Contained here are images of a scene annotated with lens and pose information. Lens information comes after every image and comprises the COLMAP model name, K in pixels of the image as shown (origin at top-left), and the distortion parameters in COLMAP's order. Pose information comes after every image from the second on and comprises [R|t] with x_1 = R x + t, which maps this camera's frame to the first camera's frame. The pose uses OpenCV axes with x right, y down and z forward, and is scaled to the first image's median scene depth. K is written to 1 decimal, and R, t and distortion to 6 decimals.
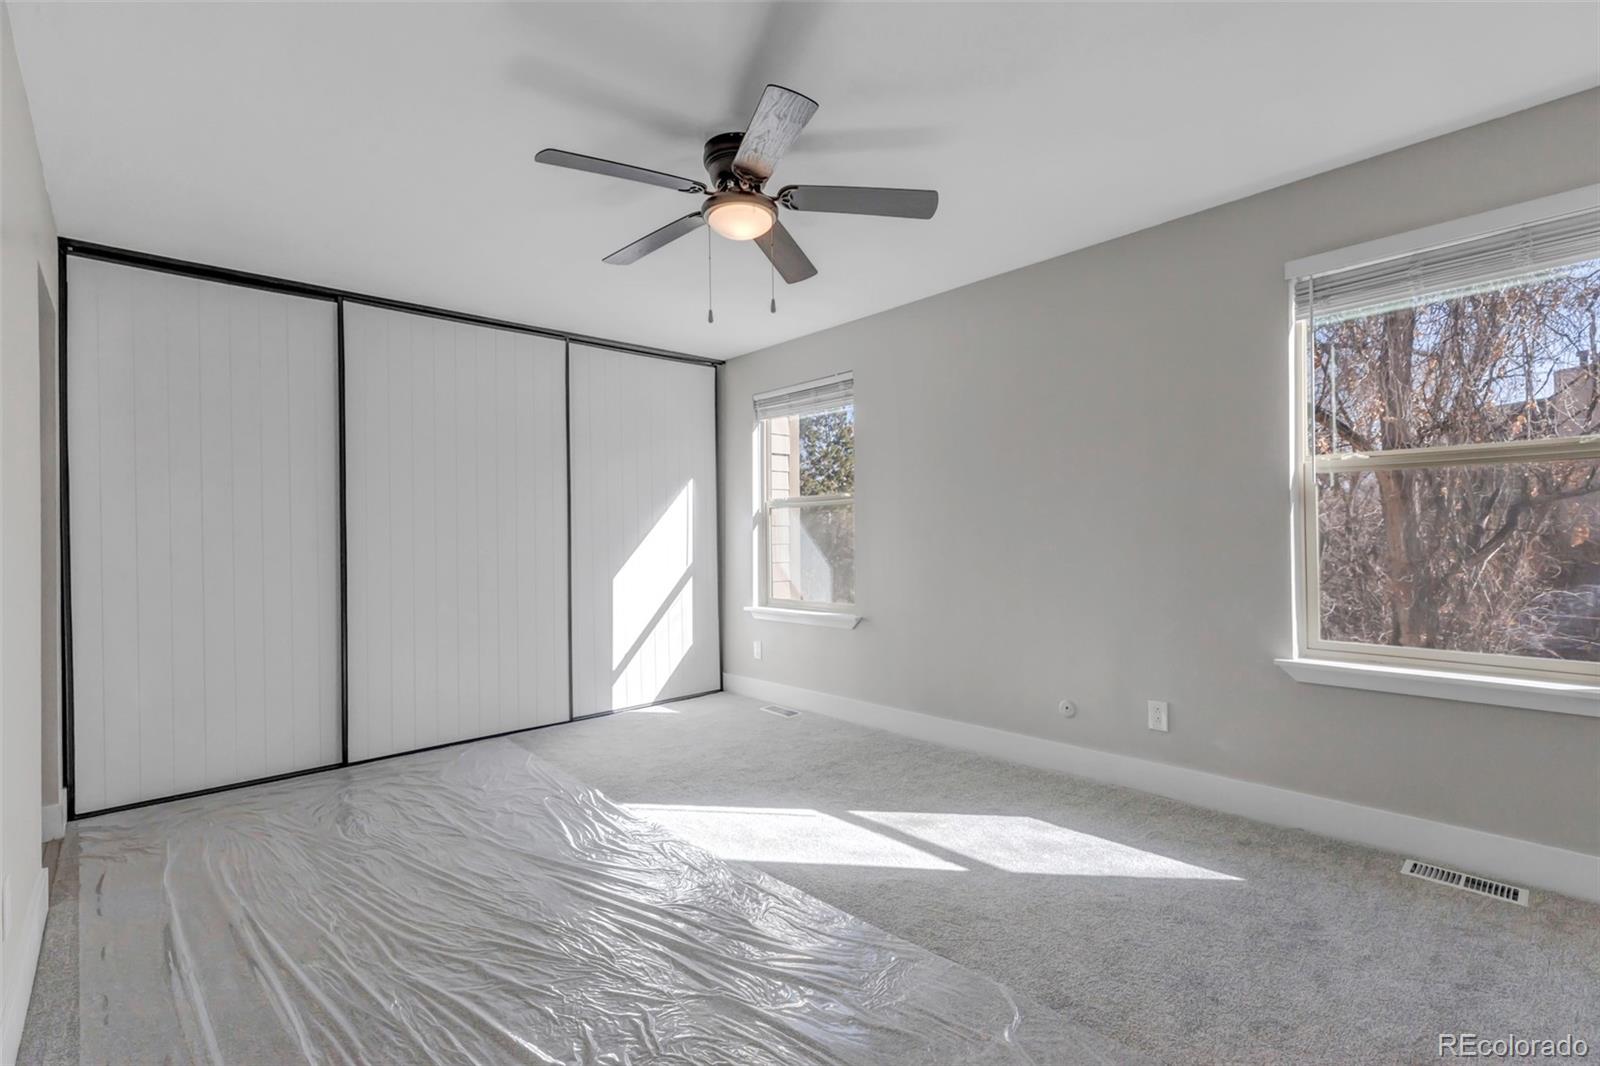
lens RADIAL K [[728.3, 0, 807.4], [0, 728.3, 528.2], [0, 0, 1]] dist [0.004924, -0.000941]
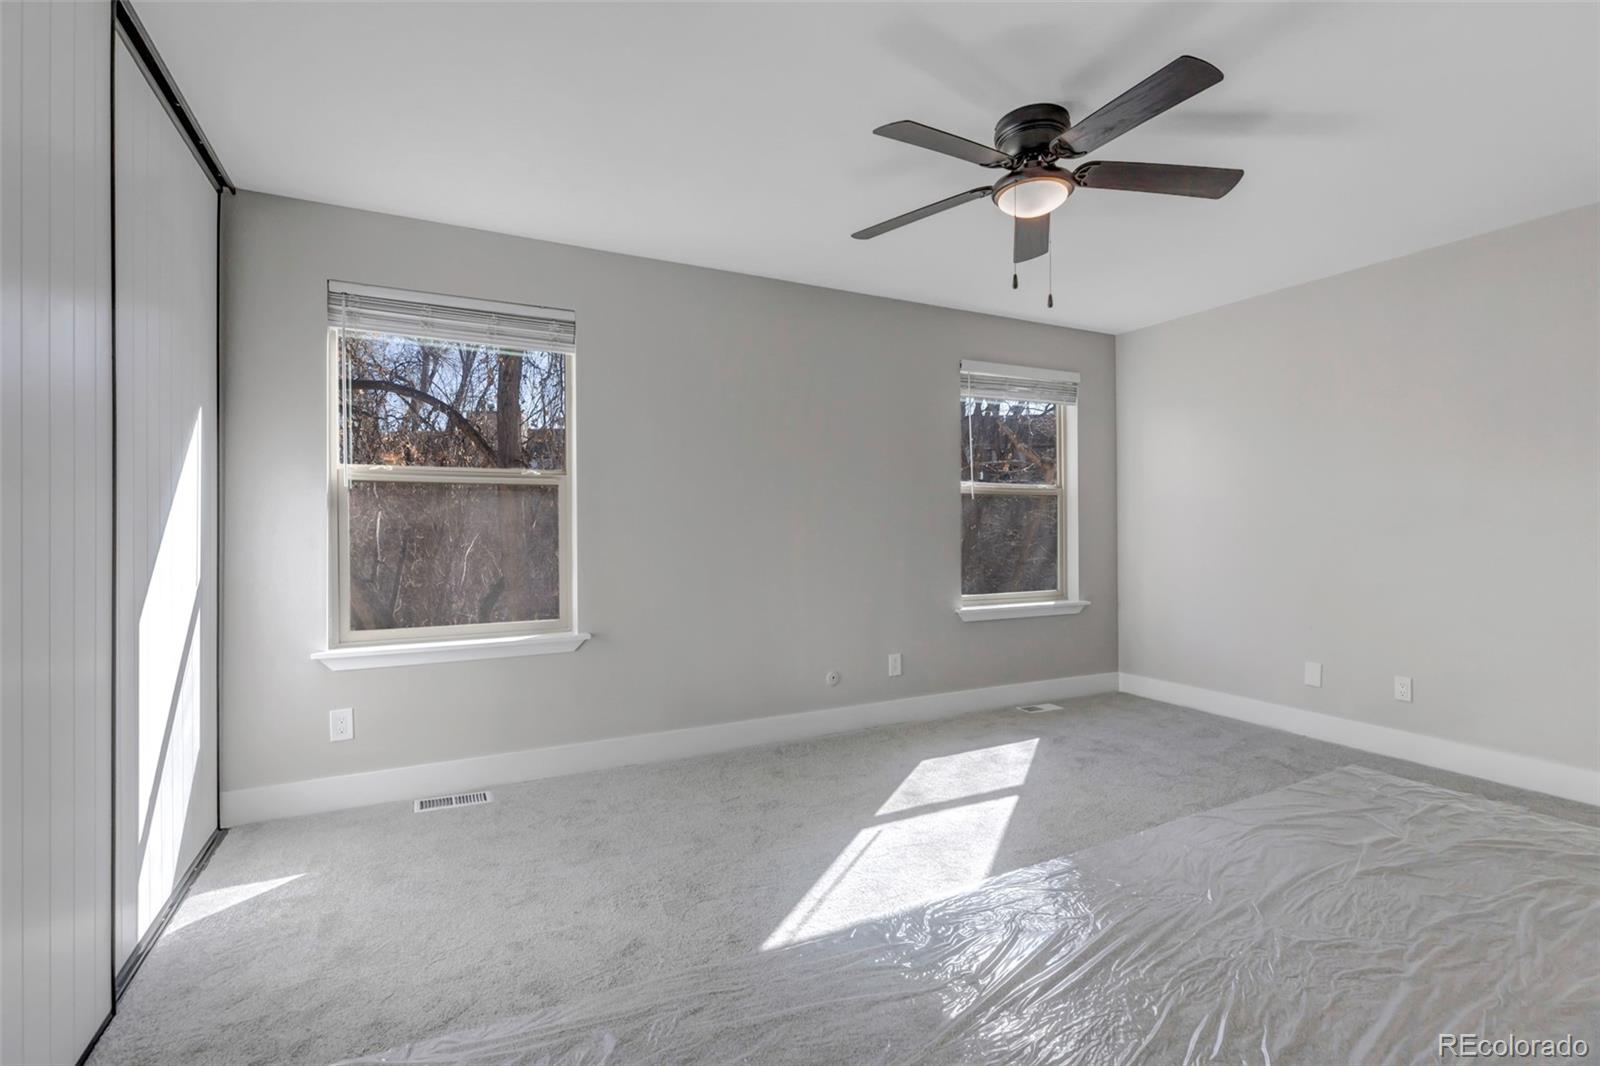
lens RADIAL K [[728.3, 0, 804.7], [0, 728.3, 542.8], [0, 0, 1]] dist [0.004924, -0.000941]
pose [[0.277299, -0.021055, 0.960553, -0.857629], [-0.021488, 0.999374, 0.028109, -0.003524], [-0.960543, -0.028435, 0.276673, 0.789117]]
